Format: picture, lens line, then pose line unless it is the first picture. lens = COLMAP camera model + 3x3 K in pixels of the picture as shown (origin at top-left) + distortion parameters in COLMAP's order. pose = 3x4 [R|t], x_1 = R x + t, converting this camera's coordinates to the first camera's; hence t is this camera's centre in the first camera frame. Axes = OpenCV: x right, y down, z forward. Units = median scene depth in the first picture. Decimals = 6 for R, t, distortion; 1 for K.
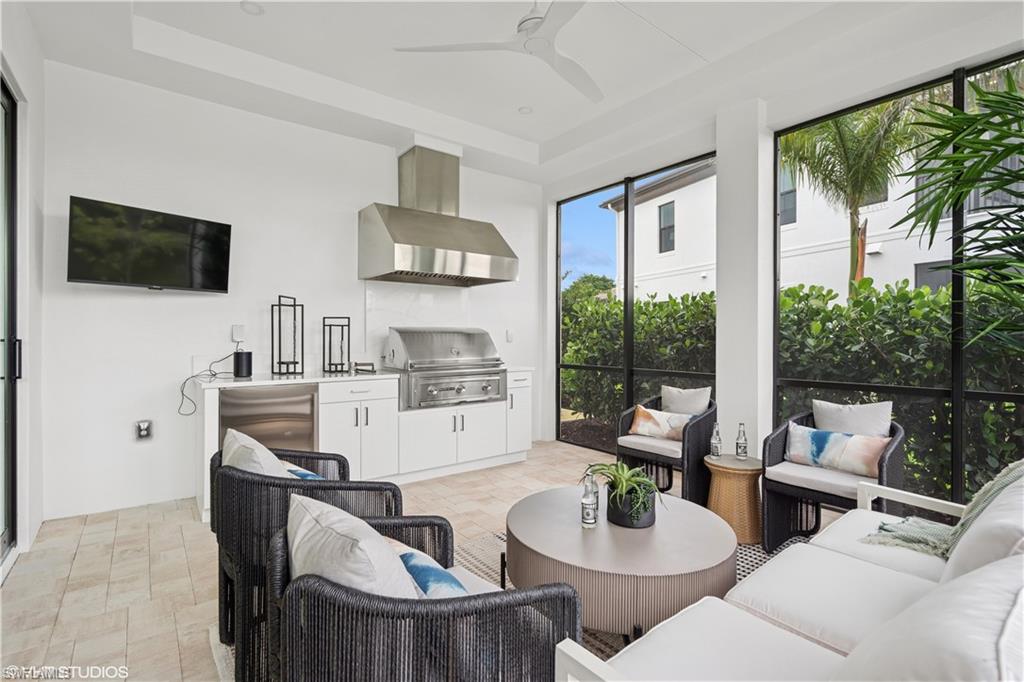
lens RADIAL K [[476.9, 0, 510.1], [0, 476.9, 337.2], [0, 0, 1]] dist [-0.001489, 0.000354]
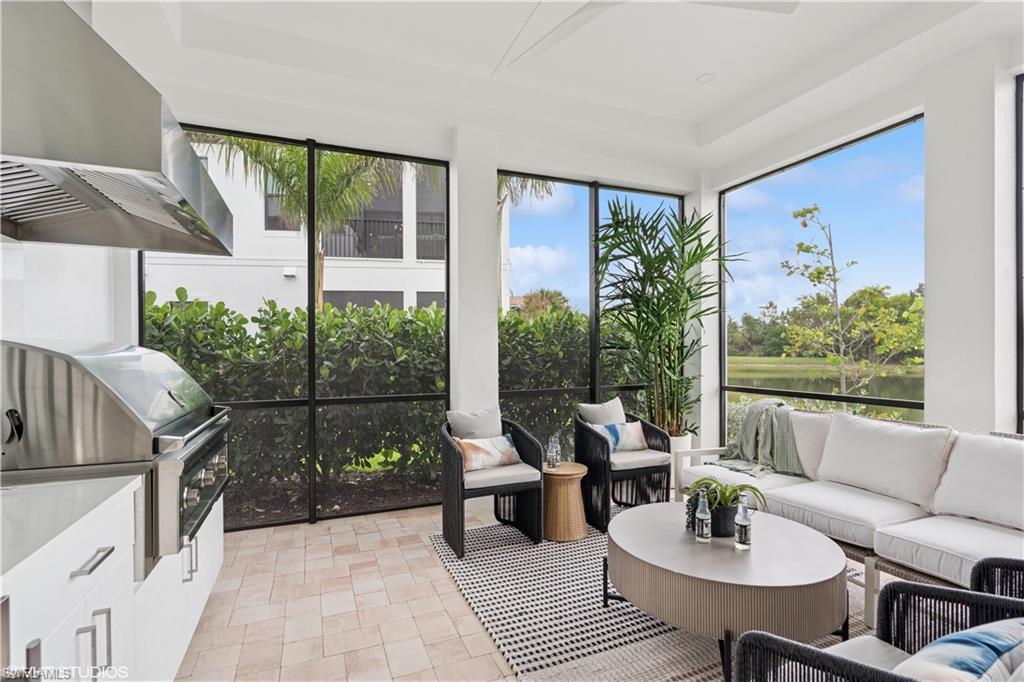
lens RADIAL K [[476.9, 0, 509.2], [0, 476.9, 349.9], [0, 0, 1]] dist [-0.001489, 0.000354]
pose [[0.264244, 0.002290, 0.964453, -0.438654], [0.006800, 0.999968, -0.004238, -0.004310], [-0.964432, 0.007678, 0.264220, 0.585058]]
